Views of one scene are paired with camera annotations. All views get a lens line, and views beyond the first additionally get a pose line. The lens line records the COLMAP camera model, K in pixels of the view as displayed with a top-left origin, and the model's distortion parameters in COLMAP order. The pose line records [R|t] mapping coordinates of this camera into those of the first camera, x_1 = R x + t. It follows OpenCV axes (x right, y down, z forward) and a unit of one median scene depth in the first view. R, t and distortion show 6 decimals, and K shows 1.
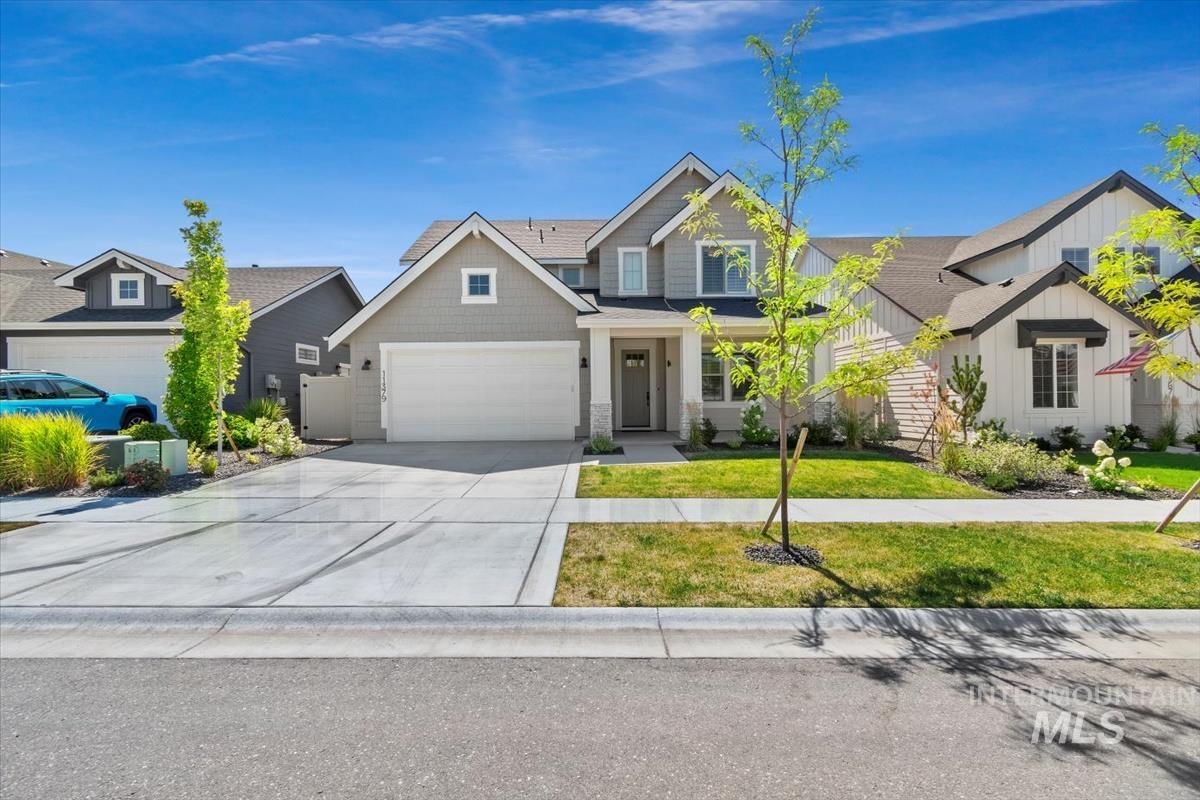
lens RADIAL K [[532.6, 0, 600.3], [0, 532.6, 405.5], [0, 0, 1]] dist [0.001986, 0.000389]
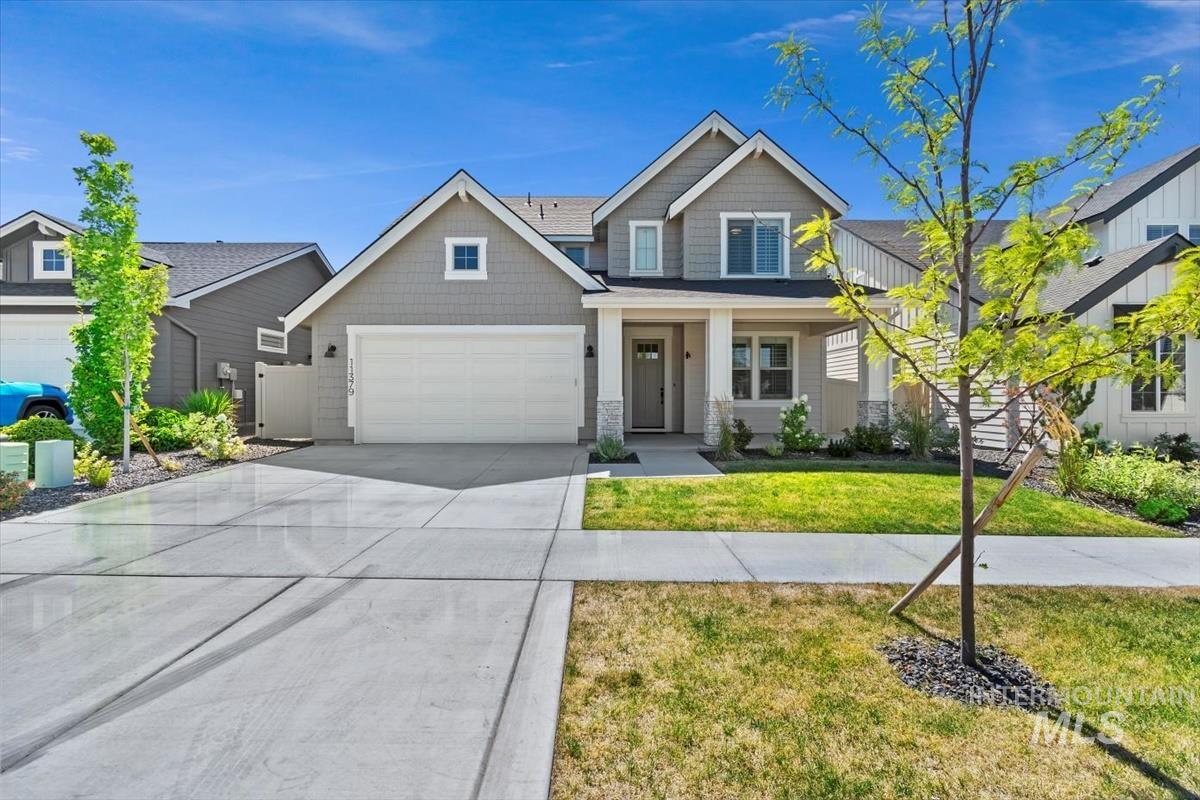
lens RADIAL K [[532.6, 0, 600.3], [0, 532.6, 405.5], [0, 0, 1]] dist [0.001986, 0.000389]
pose [[0.999944, 0.010610, -0.000369, -0.013286], [-0.010609, 0.999941, 0.002270, 0.002813], [0.000393, -0.002266, 0.999997, 0.163555]]
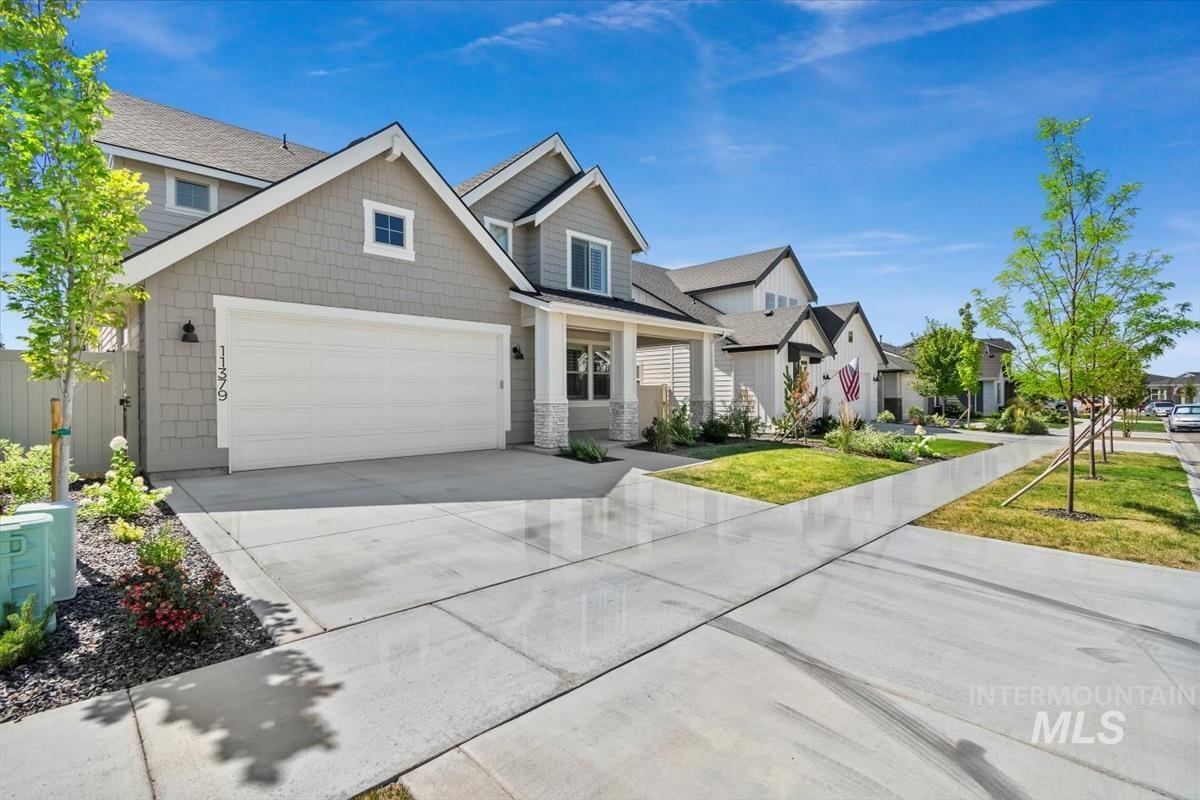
lens RADIAL K [[550.3, 0, 604.6], [0, 550.3, 402.2], [0, 0, 1]] dist [0.000504, 0.000042]
pose [[0.711608, -0.002033, 0.702574, -0.539617], [0.006145, 0.999976, -0.003331, -0.001265], [-0.702550, 0.006688, 0.711603, 0.312380]]
